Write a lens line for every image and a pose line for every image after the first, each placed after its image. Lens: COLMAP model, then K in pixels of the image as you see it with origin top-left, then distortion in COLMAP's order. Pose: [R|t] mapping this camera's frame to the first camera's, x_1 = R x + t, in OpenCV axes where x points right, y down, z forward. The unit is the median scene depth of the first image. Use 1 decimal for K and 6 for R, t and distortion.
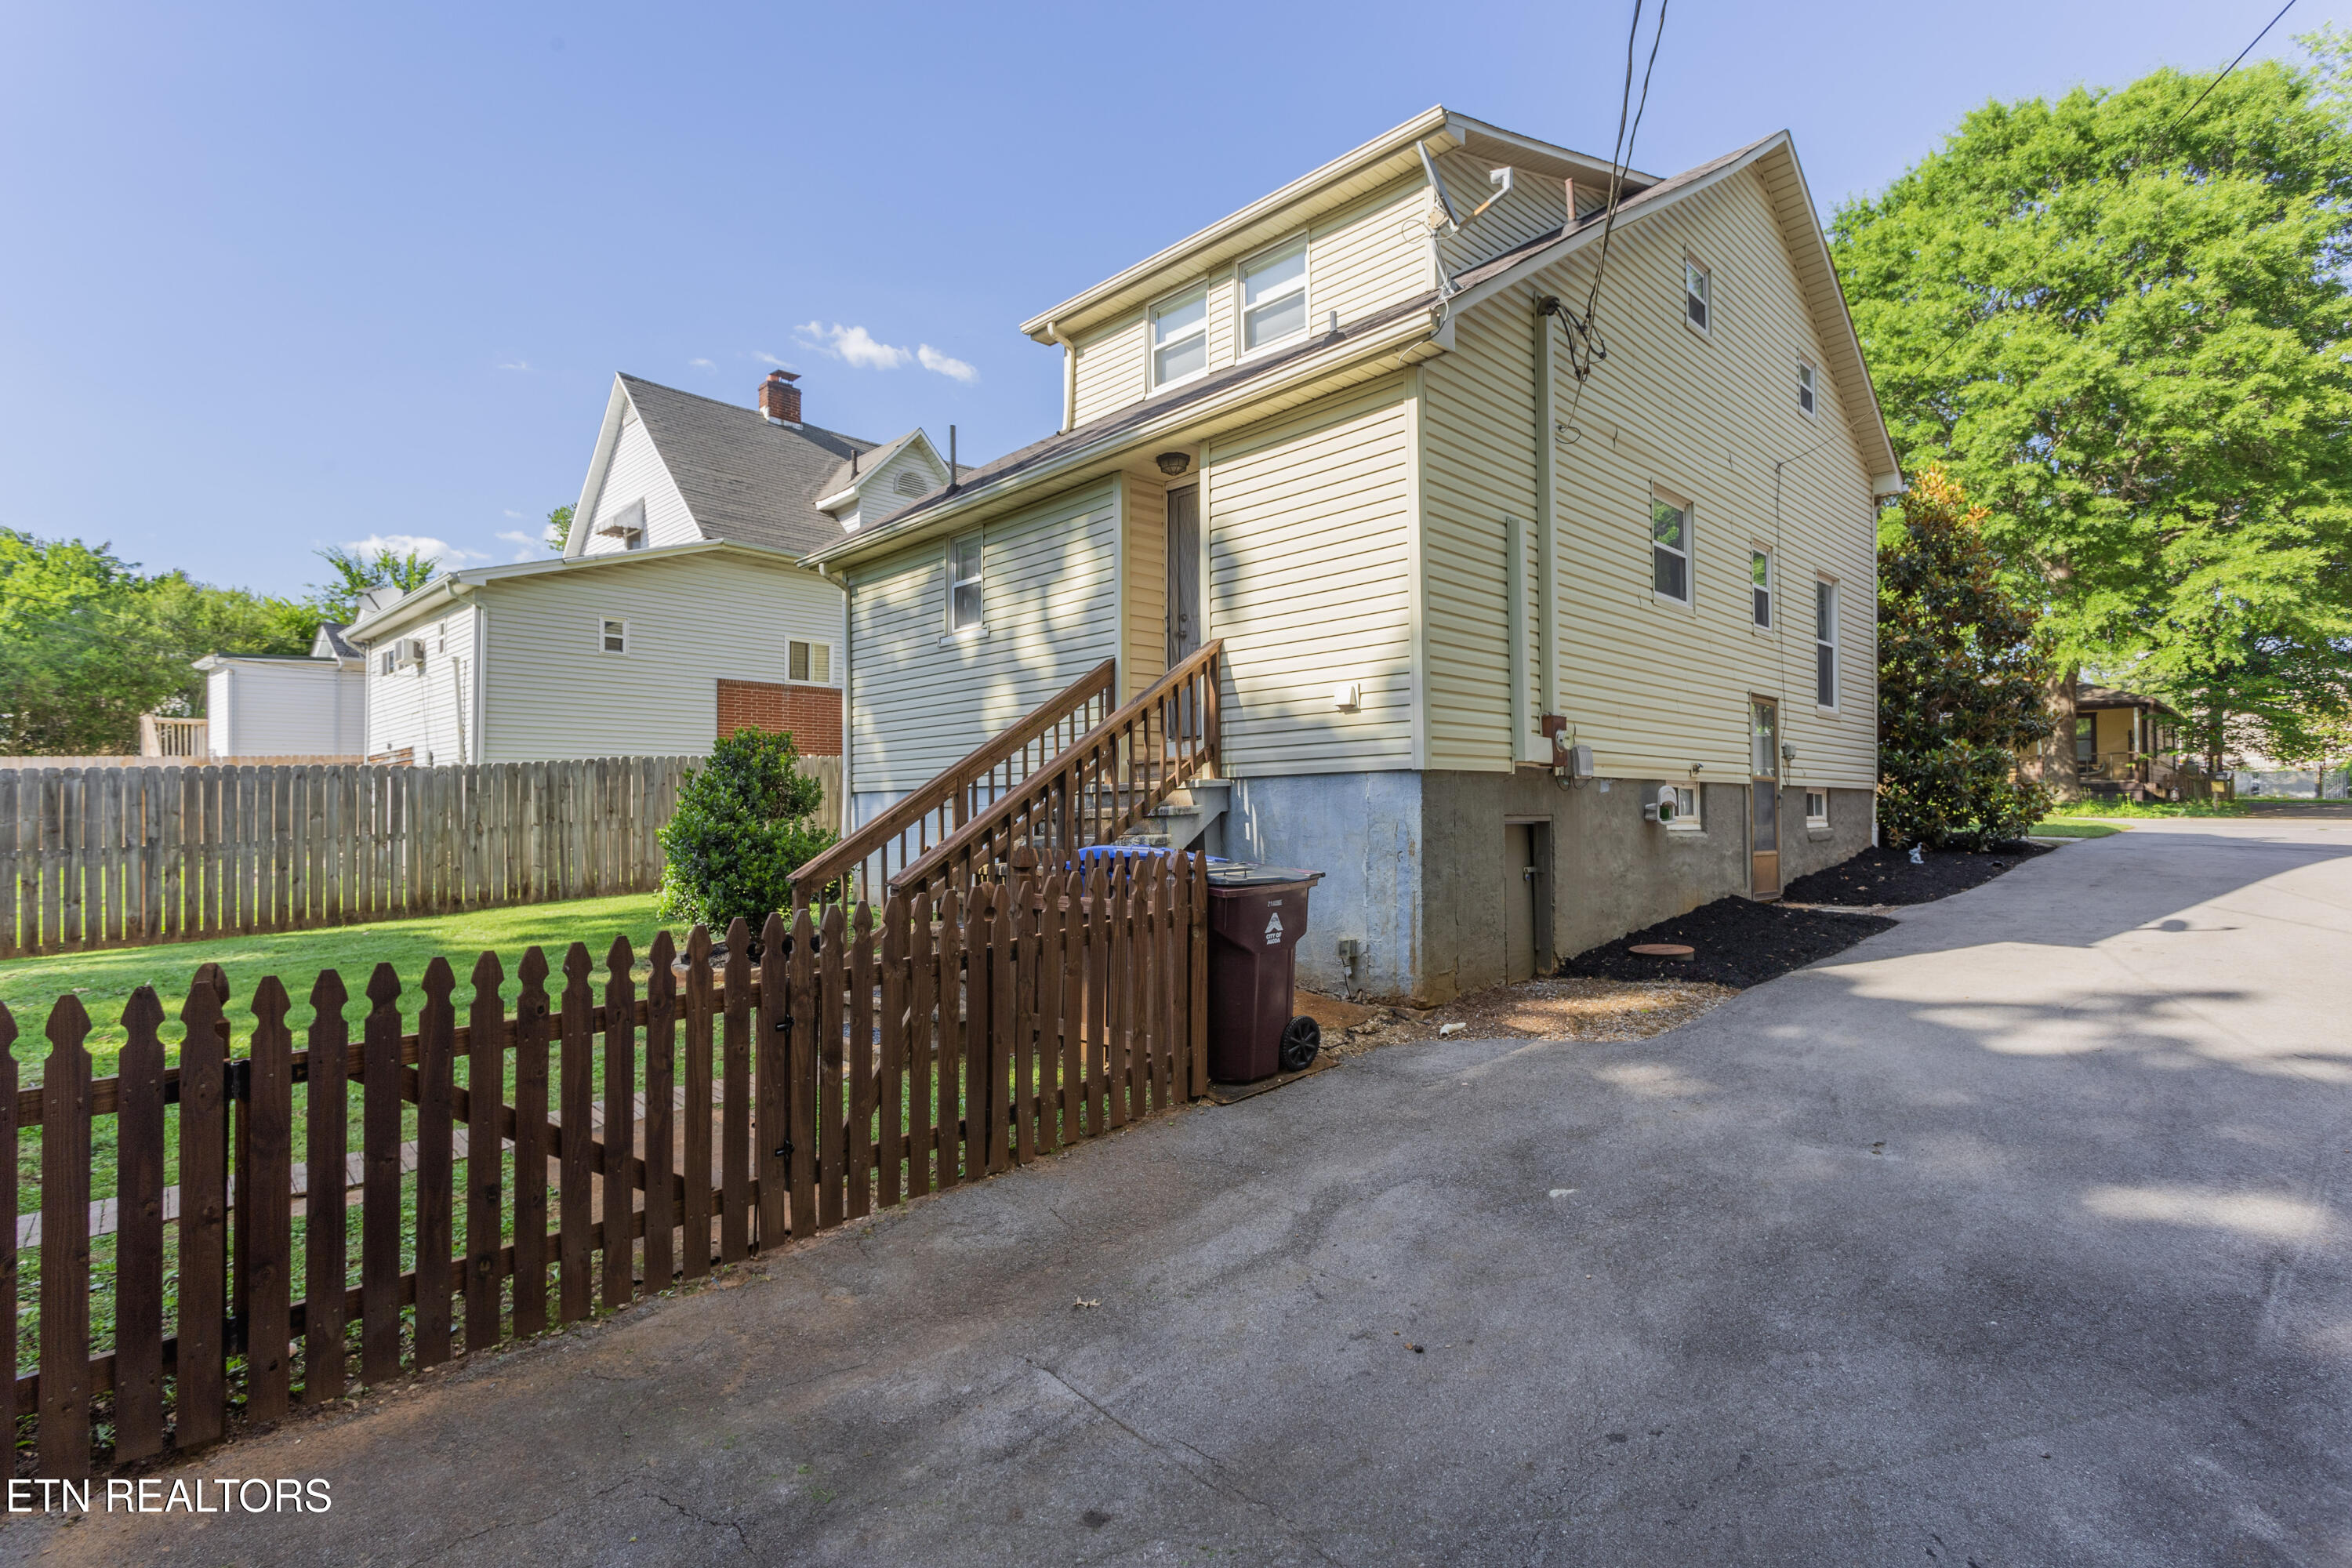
lens RADIAL K [[1121.8, 0, 1180.2], [0, 1121.8, 805.5], [0, 0, 1]] dist [-0.001251, 0.003915]
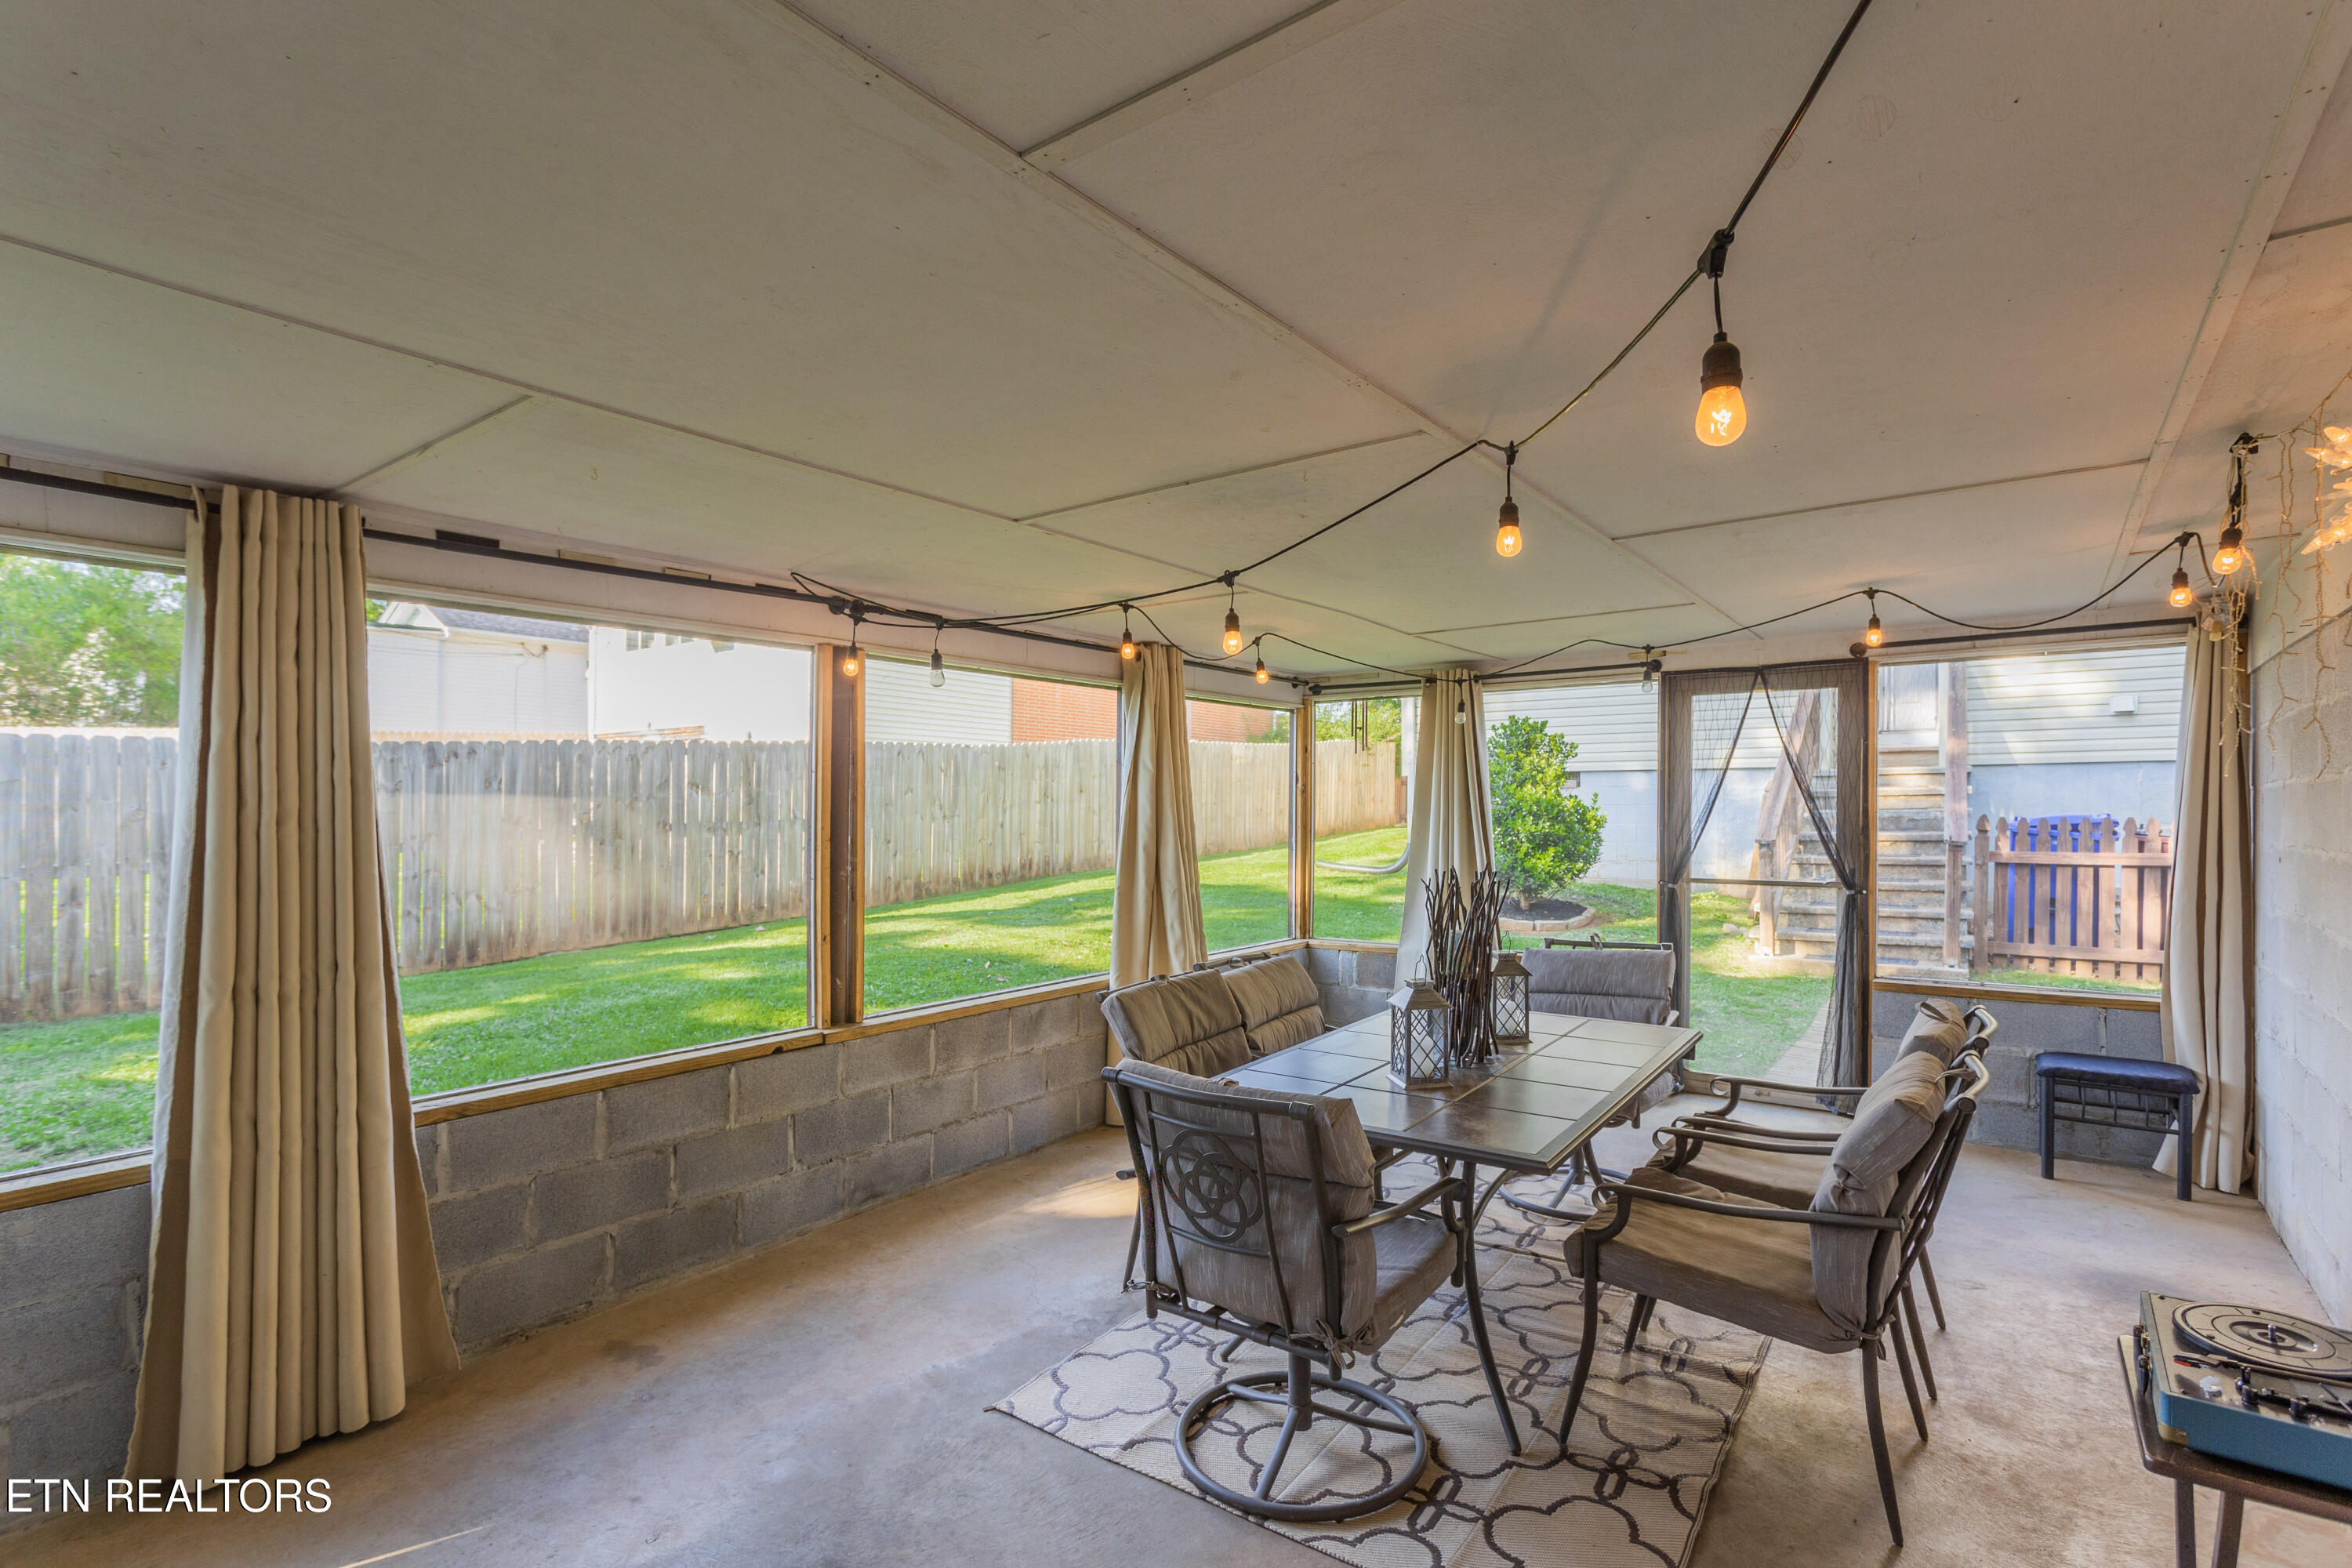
lens RADIAL K [[1121.8, 0, 1183.4], [0, 1121.8, 807.4], [0, 0, 1]] dist [-0.001251, 0.003915]
pose [[0.983596, 0.006610, 0.180266, -0.523132], [-0.007829, 0.999951, 0.006050, 0.011635], [-0.180217, -0.007362, 0.983599, -0.046459]]
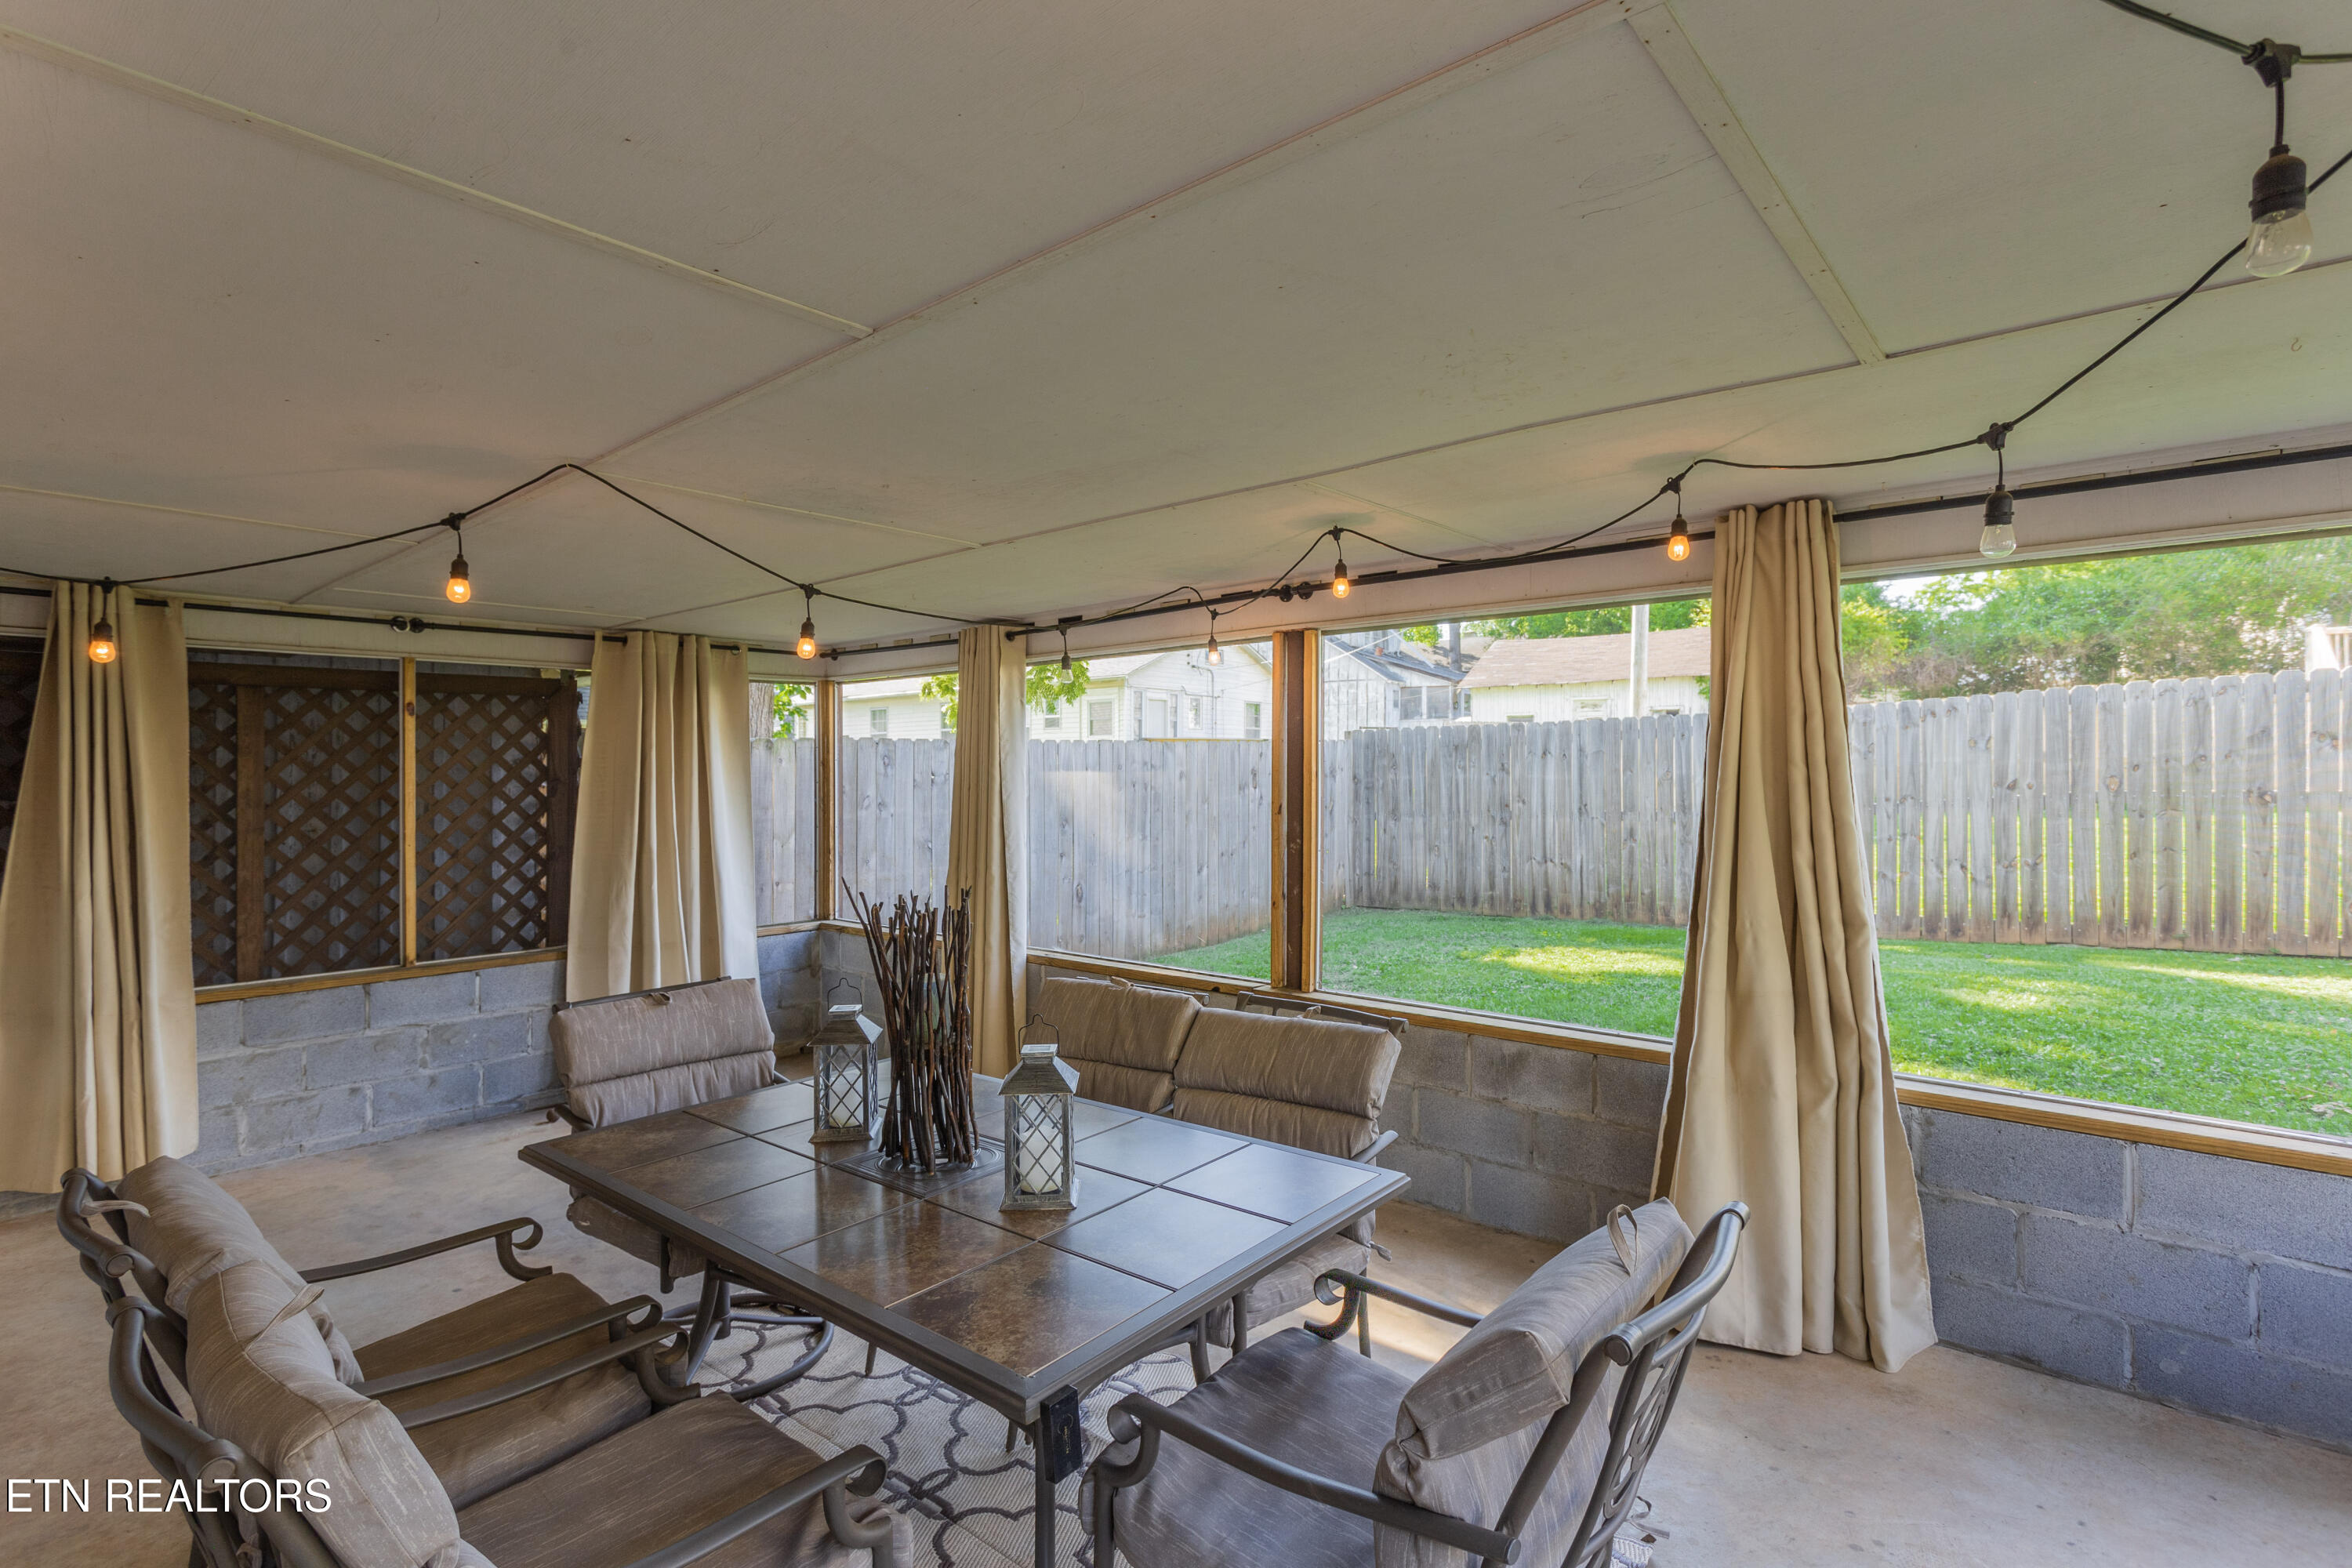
lens RADIAL K [[1121.8, 0, 1182.8], [0, 1121.8, 767.9], [0, 0, 1]] dist [-0.001251, 0.003915]
pose [[0.102789, 0.008621, -0.994666, -0.301068], [0.013347, 0.999860, 0.010045, 0.007355], [0.994614, -0.014308, 0.102659, 0.153258]]
